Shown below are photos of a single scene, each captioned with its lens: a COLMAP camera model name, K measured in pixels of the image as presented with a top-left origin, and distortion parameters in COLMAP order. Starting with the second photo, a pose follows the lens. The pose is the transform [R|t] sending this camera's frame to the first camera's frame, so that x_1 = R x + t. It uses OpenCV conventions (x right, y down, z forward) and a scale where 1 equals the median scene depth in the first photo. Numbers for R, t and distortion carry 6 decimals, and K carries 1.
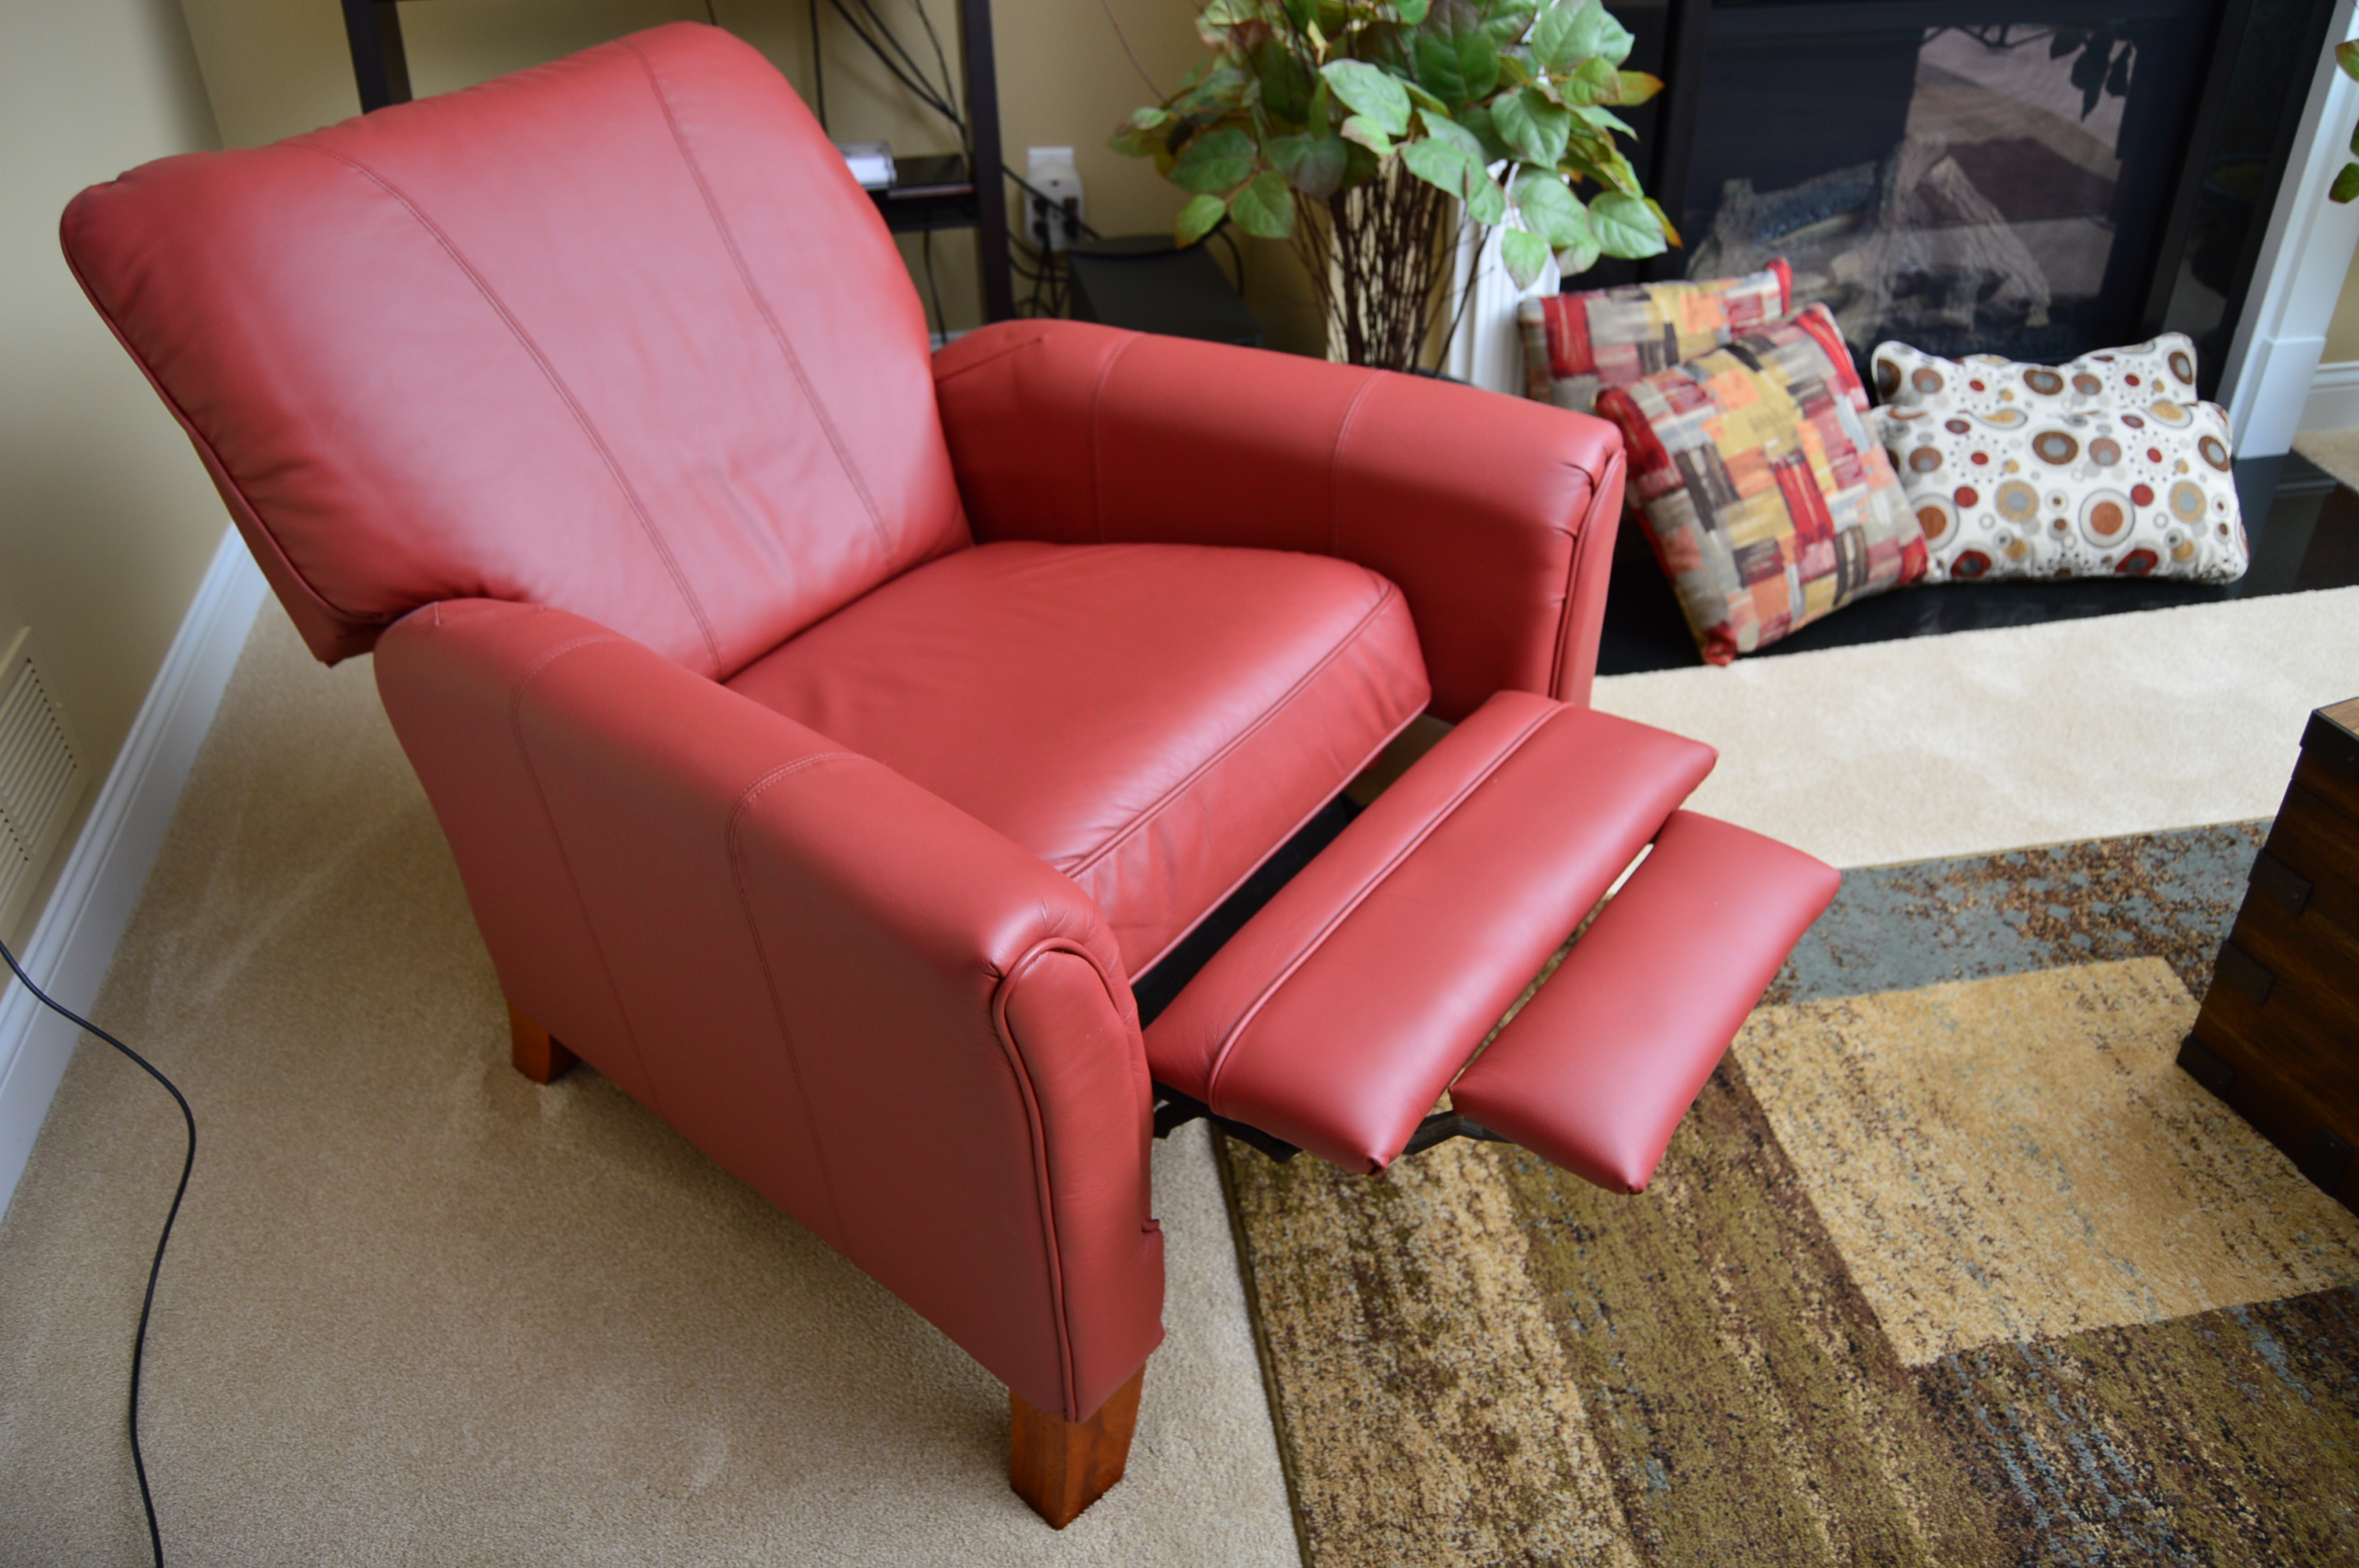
lens RADIAL K [[1804.5, 0, 1179.1], [0, 1804.5, 831.9], [0, 0, 1]] dist [-0.093552, 0.033825]
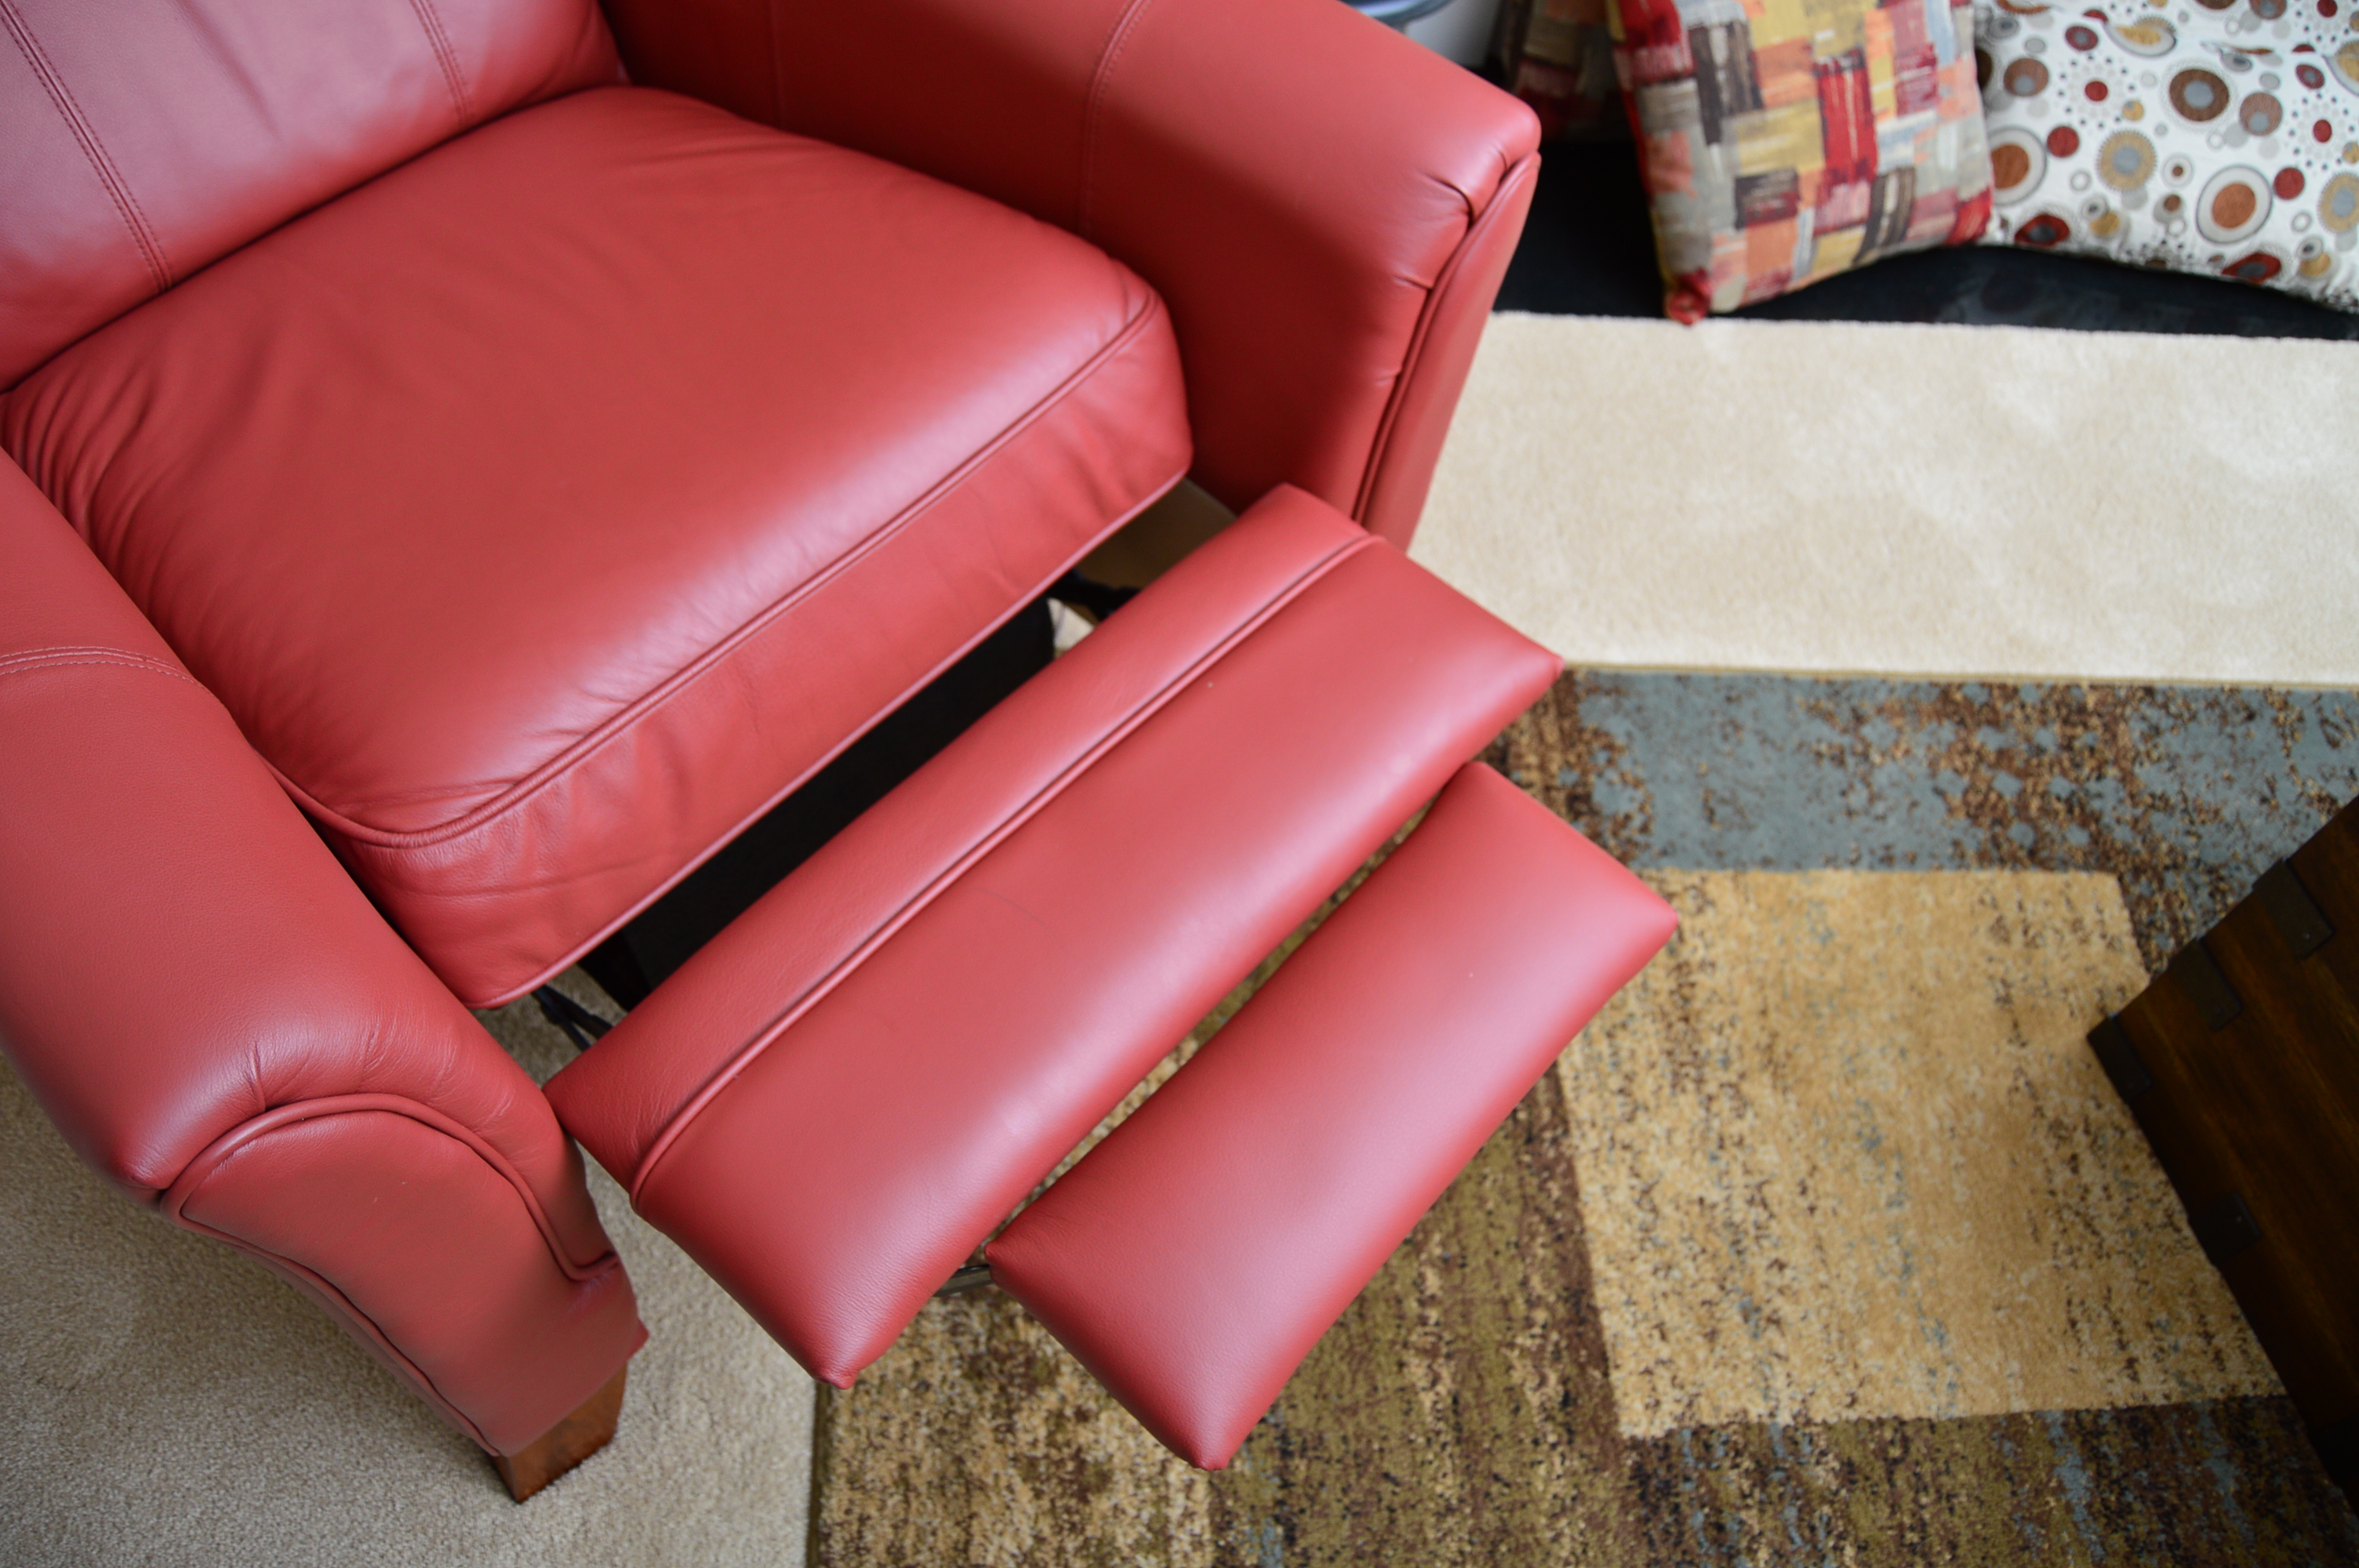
lens RADIAL K [[1804.5, 0, 1179.3], [0, 1804.5, 783.7], [0, 0, 1]] dist [-0.093552, 0.033825]
pose [[0.987692, 0.149300, 0.046631, 0.114466], [-0.156307, 0.931197, 0.329304, -0.175110], [0.005743, -0.332539, 0.943072, 0.295993]]
